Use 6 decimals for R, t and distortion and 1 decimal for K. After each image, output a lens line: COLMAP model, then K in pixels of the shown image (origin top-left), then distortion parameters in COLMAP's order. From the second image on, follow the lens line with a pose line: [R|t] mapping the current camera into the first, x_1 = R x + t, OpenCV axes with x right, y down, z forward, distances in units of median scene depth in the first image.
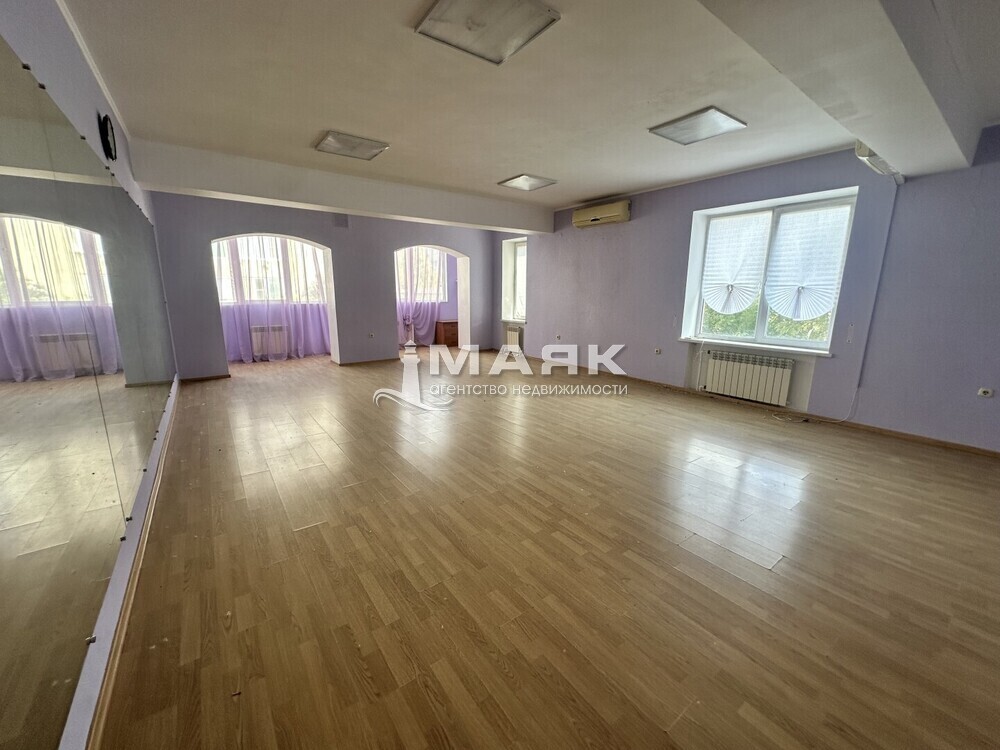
lens RADIAL K [[399.9, 0, 497.2], [0, 399.9, 373.3], [0, 0, 1]] dist [-0.001478, 0.000003]
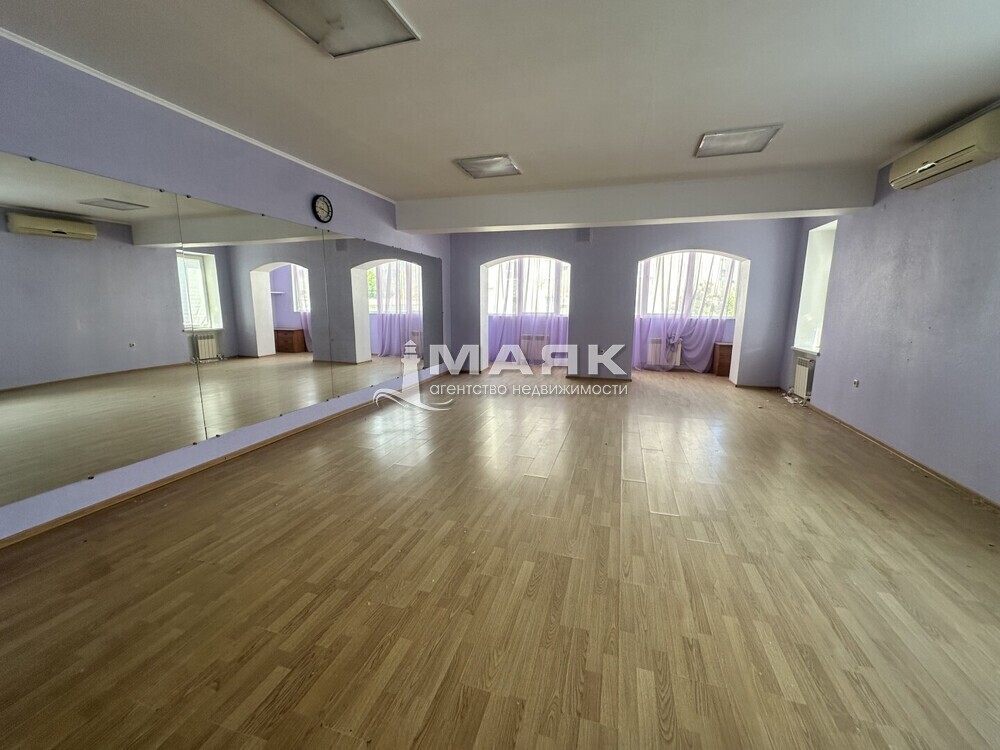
lens RADIAL K [[399.9, 0, 497.2], [0, 399.9, 373.3], [0, 0, 1]] dist [-0.001478, 0.000003]
pose [[0.601383, 0.137424, -0.787053, 0.471679], [-0.164398, 0.985301, 0.046424, -0.073988], [0.781864, 0.101472, 0.615136, 0.367555]]
